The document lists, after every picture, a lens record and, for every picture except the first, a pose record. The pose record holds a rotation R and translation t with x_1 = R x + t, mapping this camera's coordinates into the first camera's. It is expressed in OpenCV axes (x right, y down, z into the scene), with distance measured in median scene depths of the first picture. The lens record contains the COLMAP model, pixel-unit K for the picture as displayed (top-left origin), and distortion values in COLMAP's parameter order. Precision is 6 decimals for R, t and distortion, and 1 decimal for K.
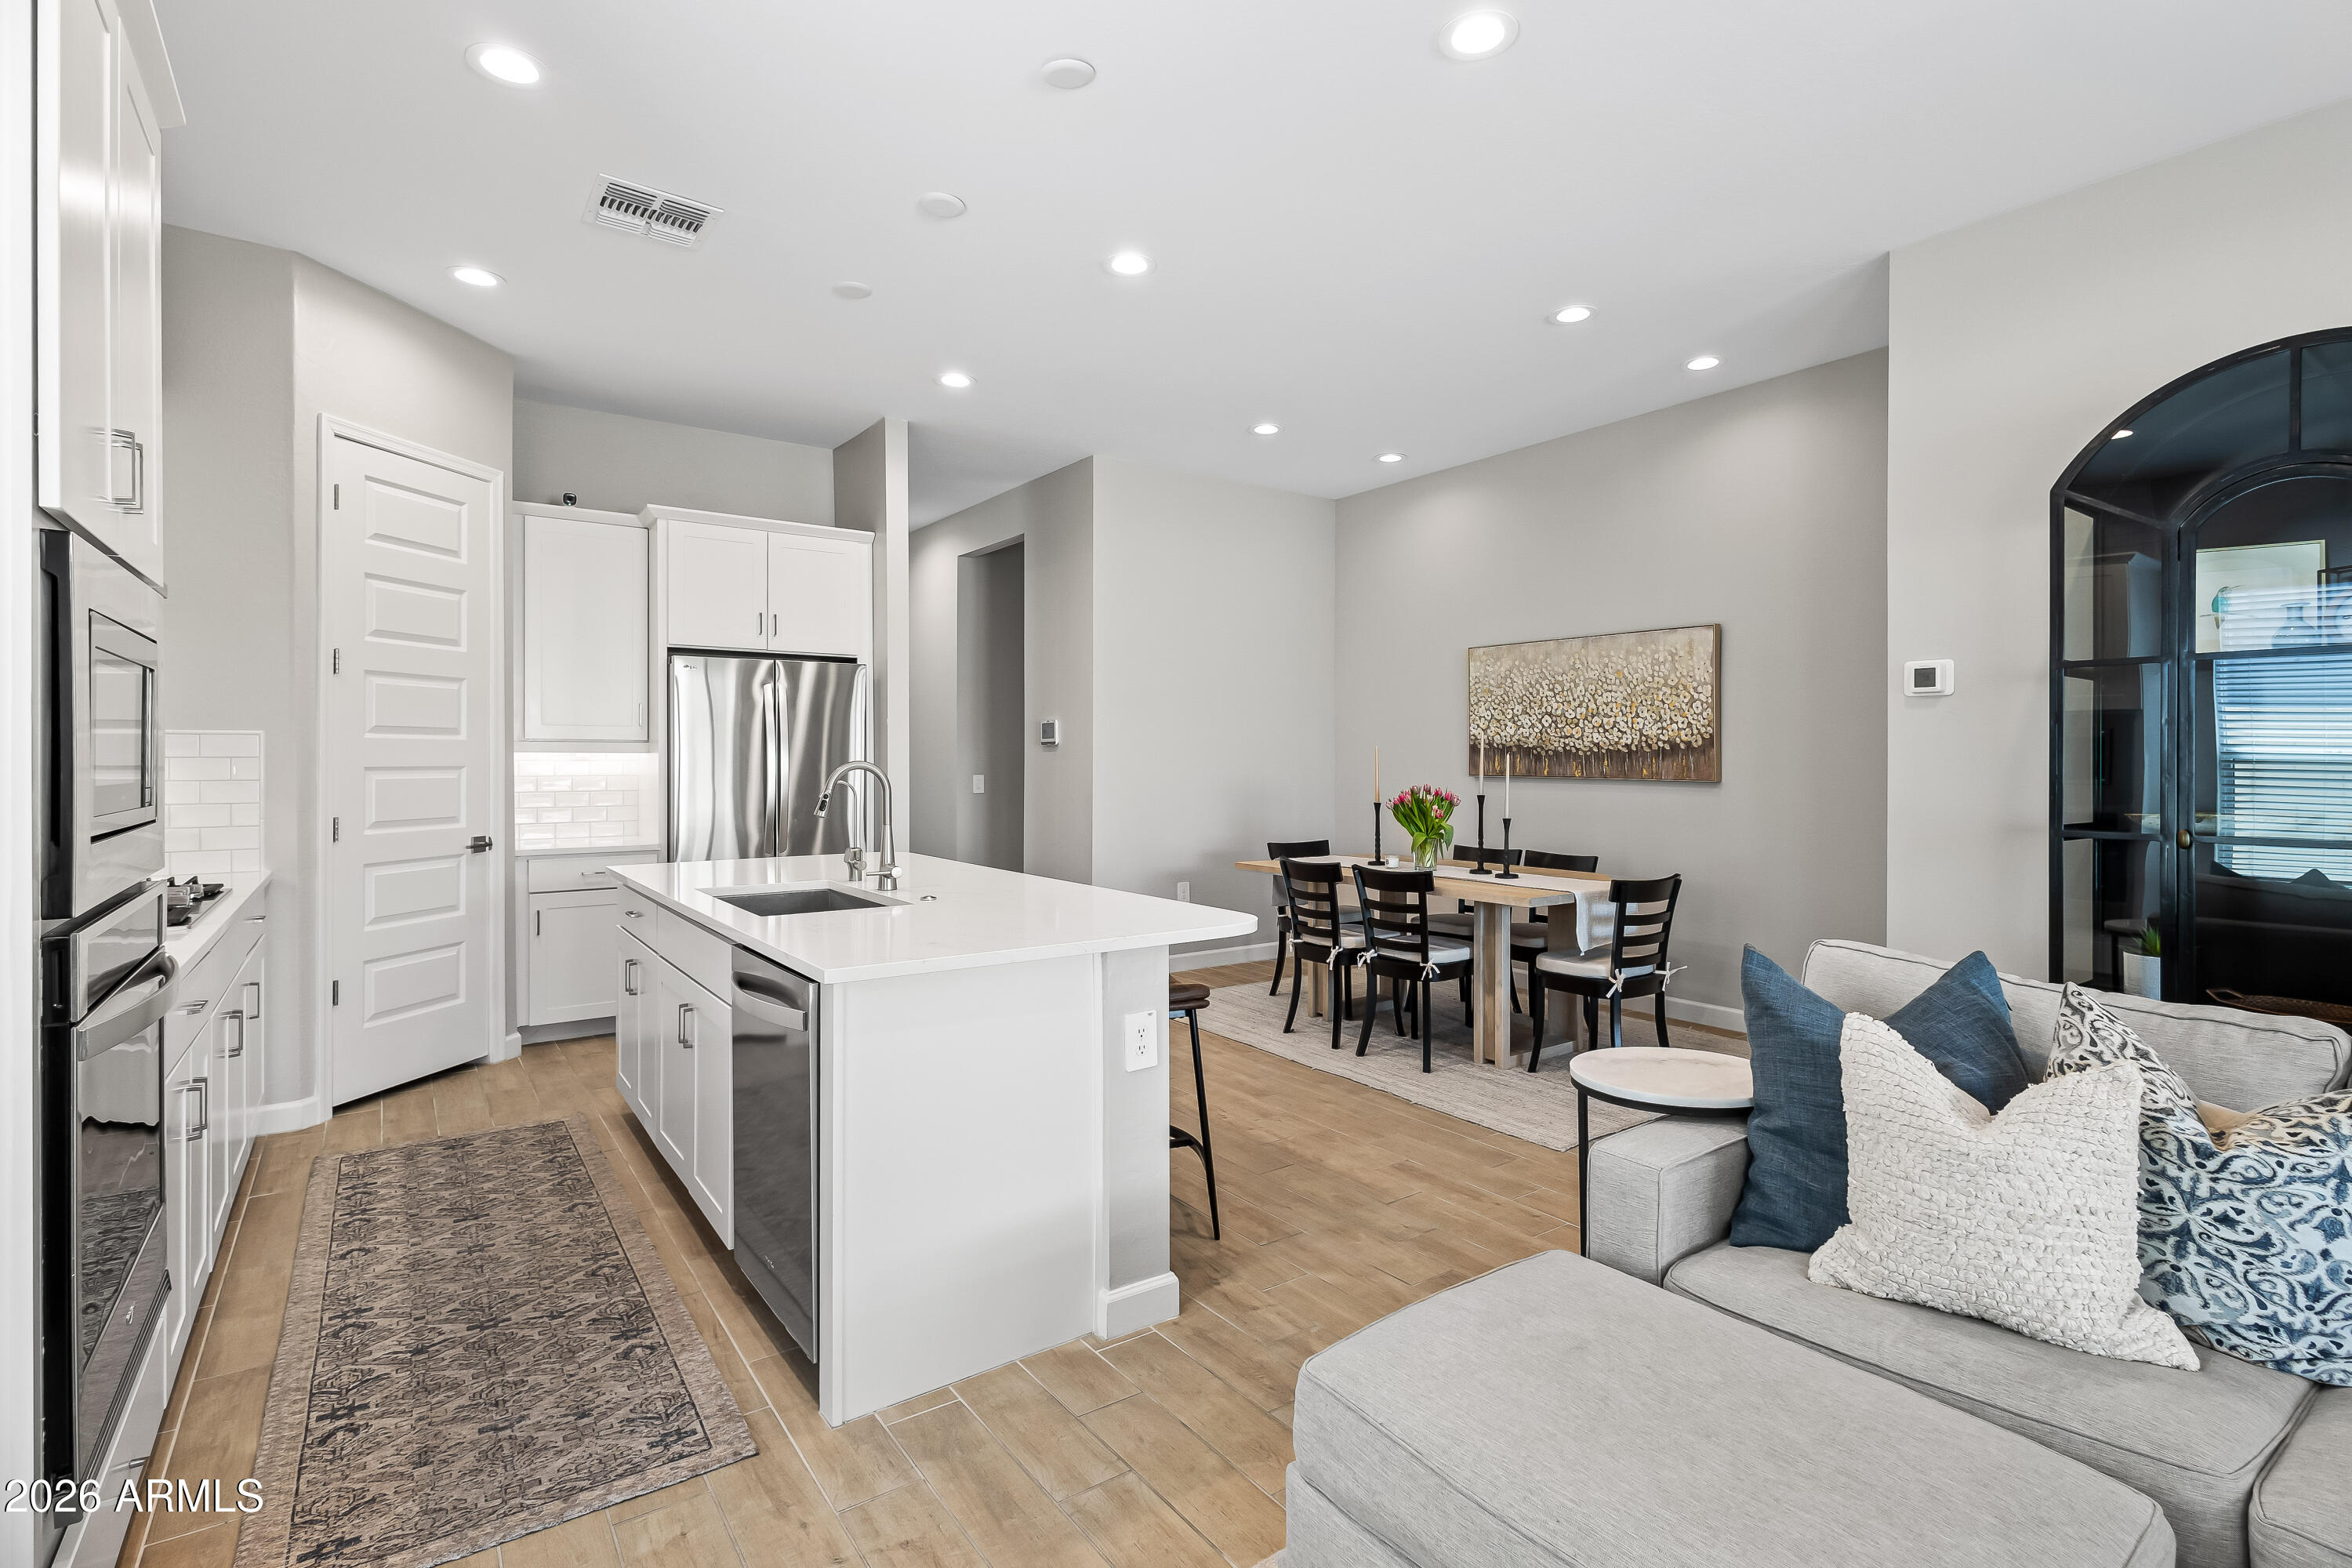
lens RADIAL K [[1119.0, 0, 1211.8], [0, 1119.0, 763.0], [0, 0, 1]] dist [0.009830, -0.000064]
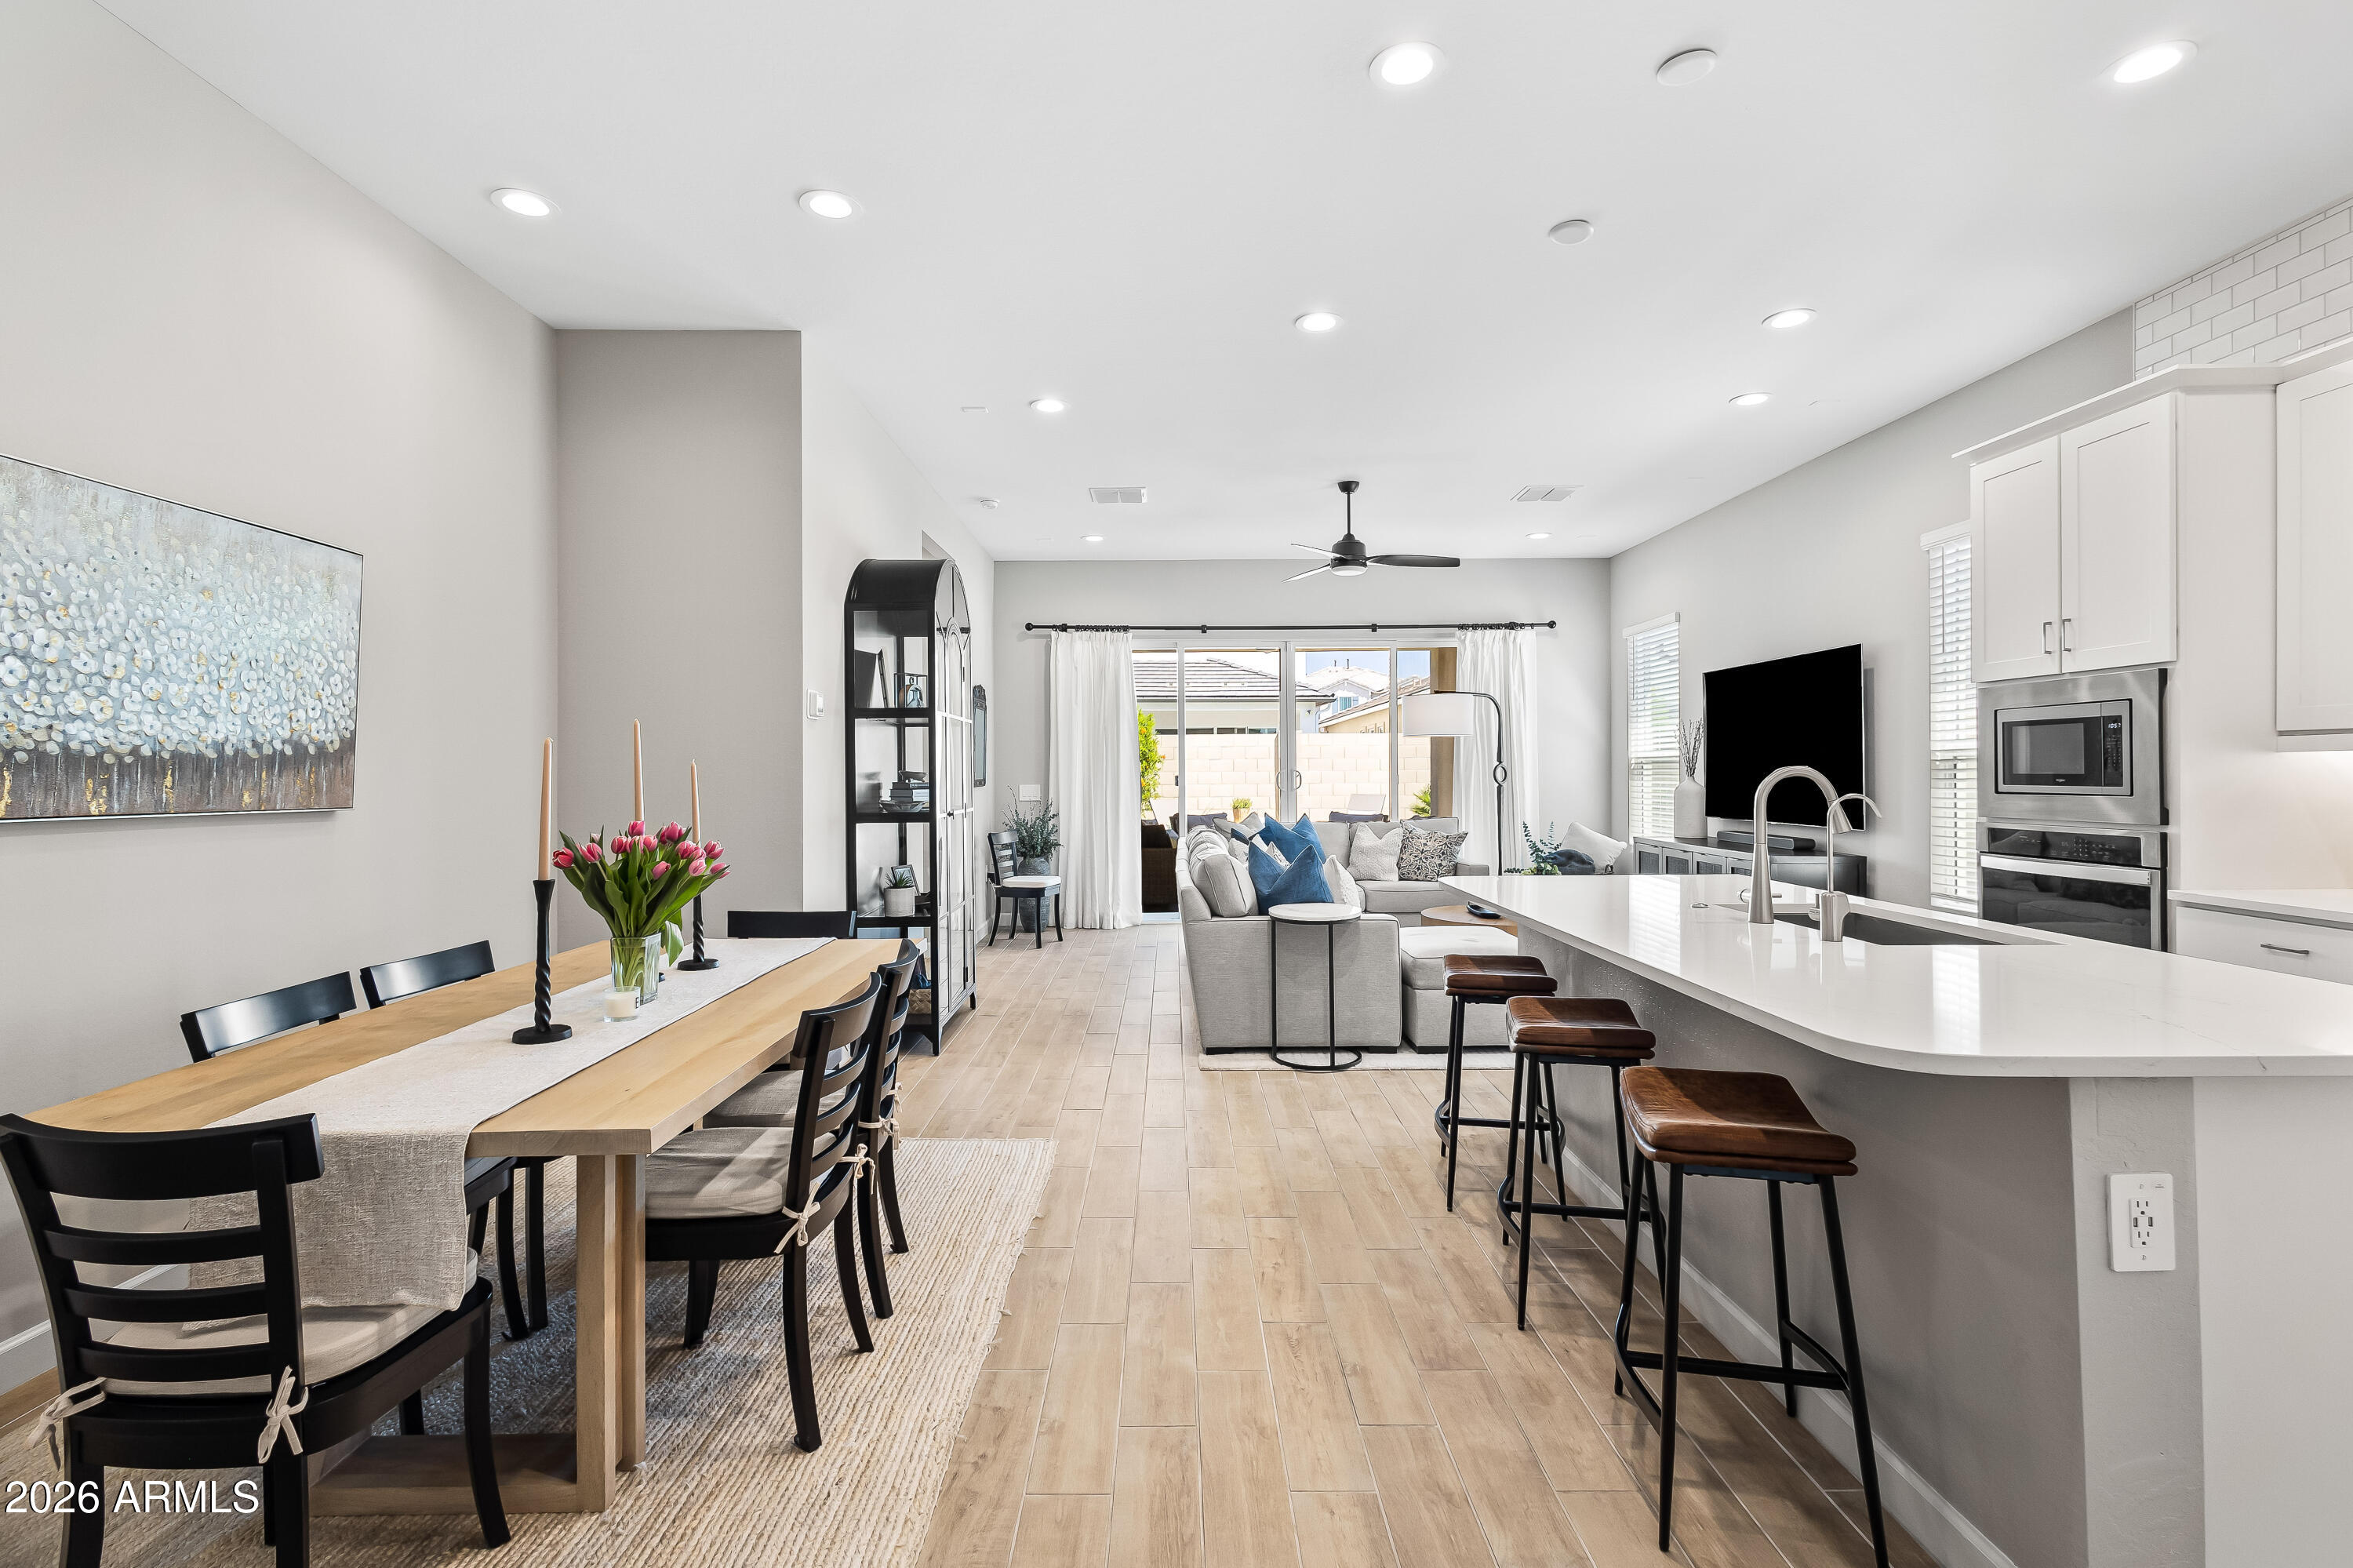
lens RADIAL K [[1084.8, 0, 1182.8], [0, 1084.8, 773.8], [0, 0, 1]] dist [0.000264, -0.000178]
pose [[-0.811733, 0.003947, 0.584015, -0.317804], [0.008296, 0.999954, 0.004773, -0.002494], [-0.583969, 0.008719, -0.811729, 1.469661]]
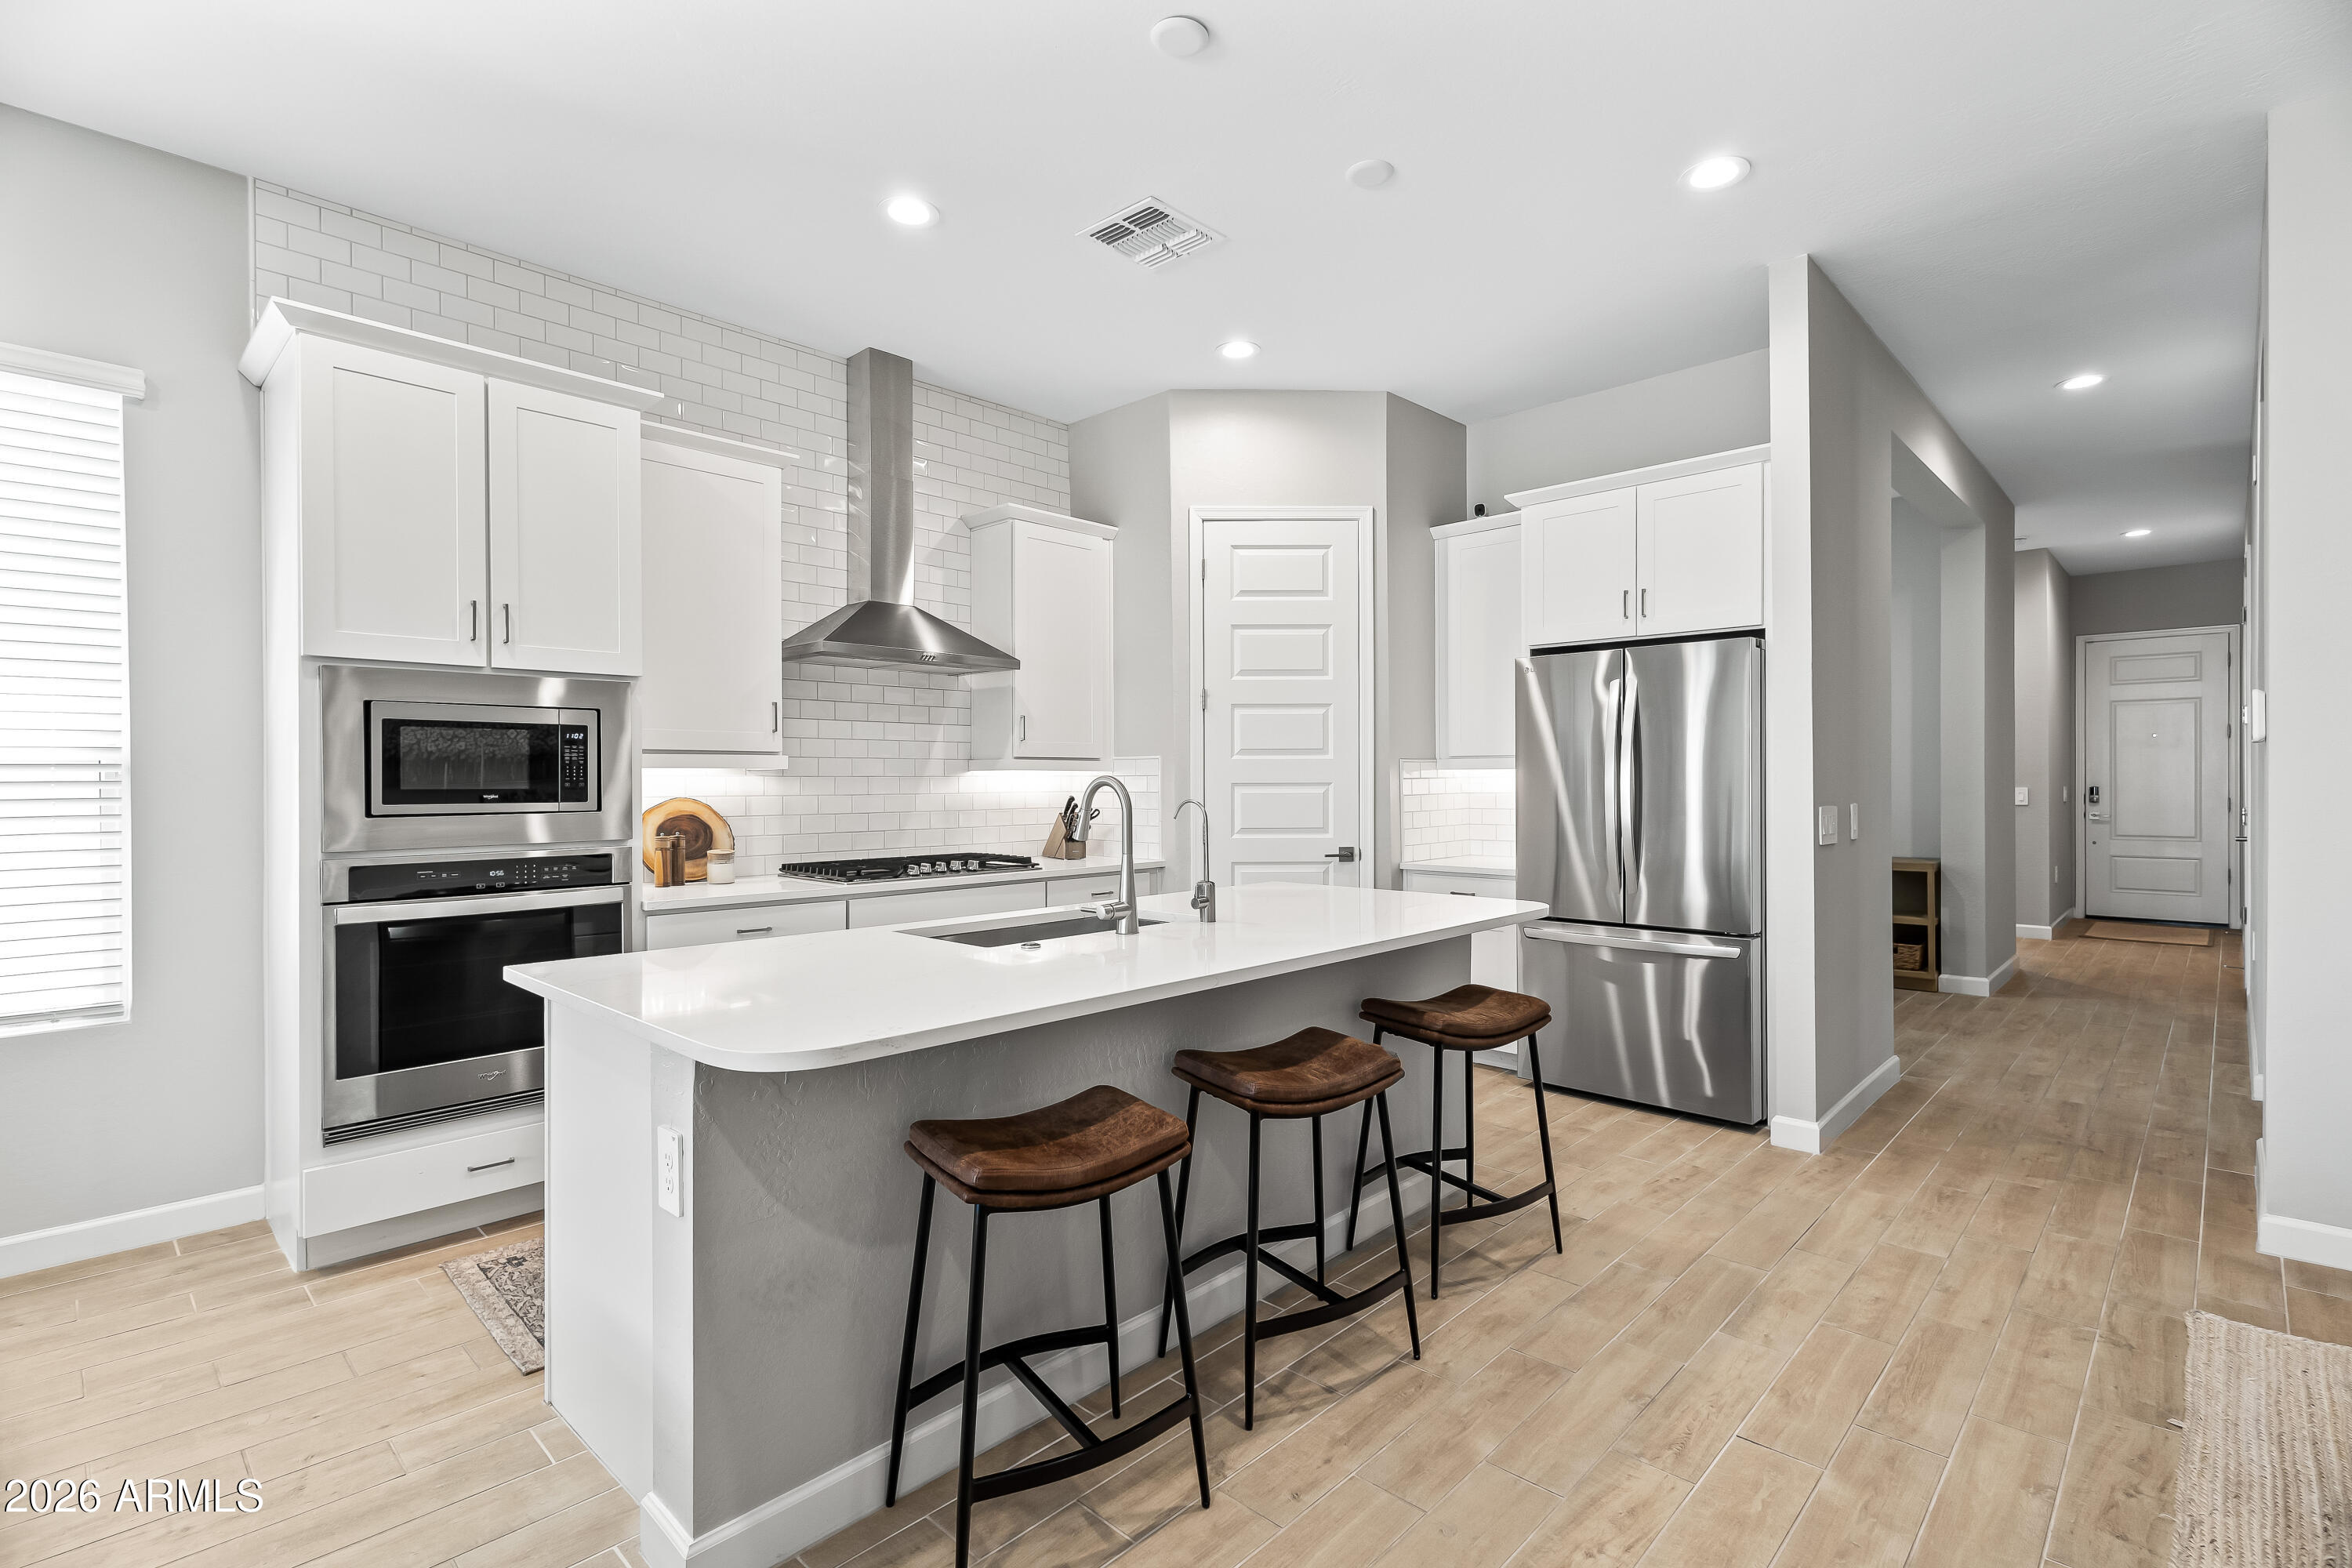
lens RADIAL K [[1087.5, 0, 1170.3], [0, 1087.5, 783.3], [0, 0, 1]] dist [0.007048, -0.001088]
pose [[0.164577, 0.001466, -0.986363, 0.385844], [-0.000863, 0.999999, 0.001342, 0.002395], [0.986364, 0.000631, 0.164578, 0.700444]]
